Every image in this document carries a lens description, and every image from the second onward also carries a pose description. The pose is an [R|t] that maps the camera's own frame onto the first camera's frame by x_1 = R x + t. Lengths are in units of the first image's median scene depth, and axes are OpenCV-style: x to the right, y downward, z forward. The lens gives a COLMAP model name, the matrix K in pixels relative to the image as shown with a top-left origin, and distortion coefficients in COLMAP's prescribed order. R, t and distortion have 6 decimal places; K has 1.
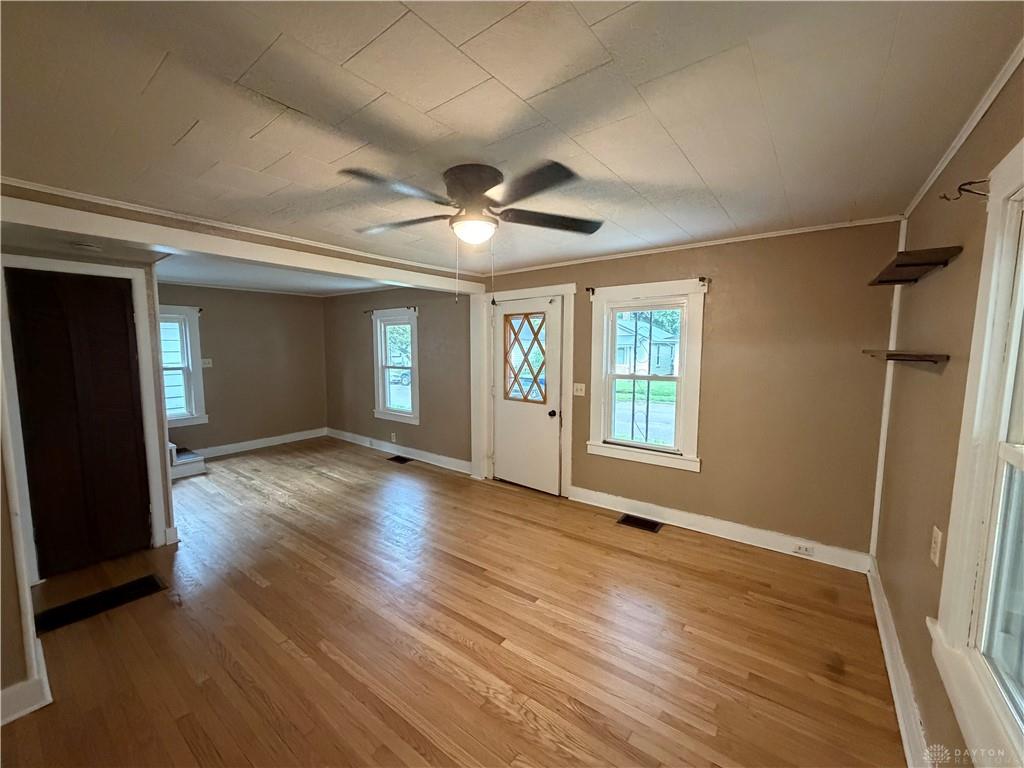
lens RADIAL K [[409.1, 0, 506.7], [0, 409.1, 386.2], [0, 0, 1]] dist [-0.000266, -0.000286]
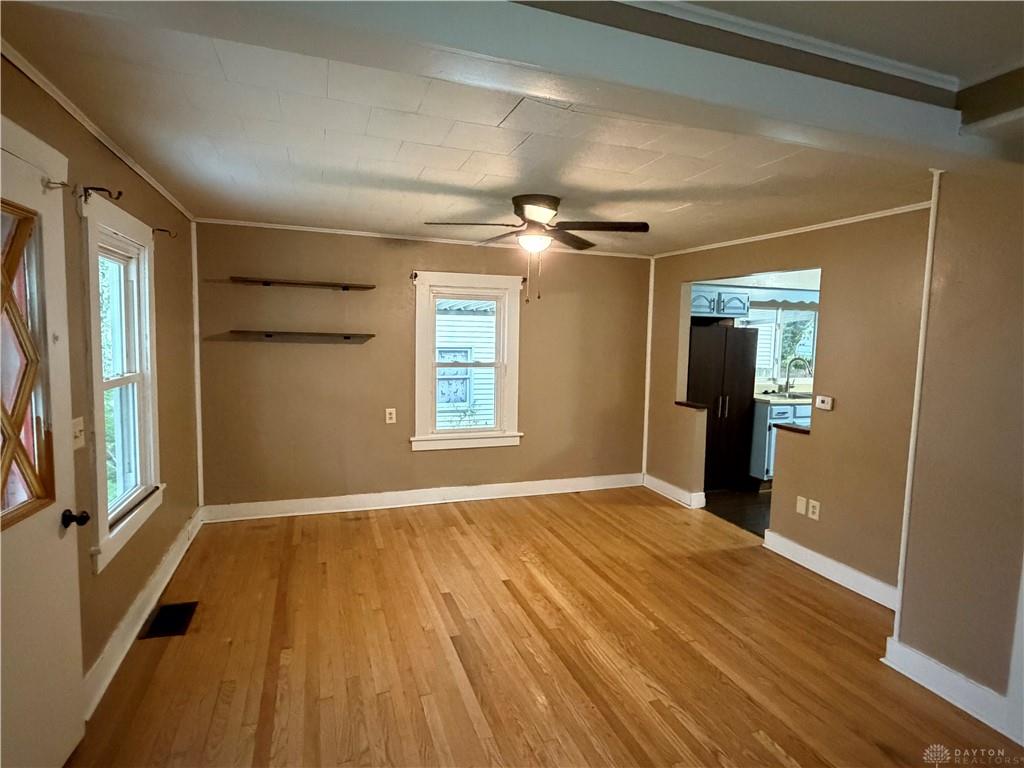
lens RADIAL K [[542.2, 0, 512.0], [0, 542.2, 384.0], [0, 0, 1]] dist [-0.002075, -0.000223]
pose [[-0.842368, -0.067242, 0.534691, -0.703203], [0.029918, 0.984820, 0.170983, -0.180117], [-0.538072, 0.160027, -0.827569, 1.861879]]
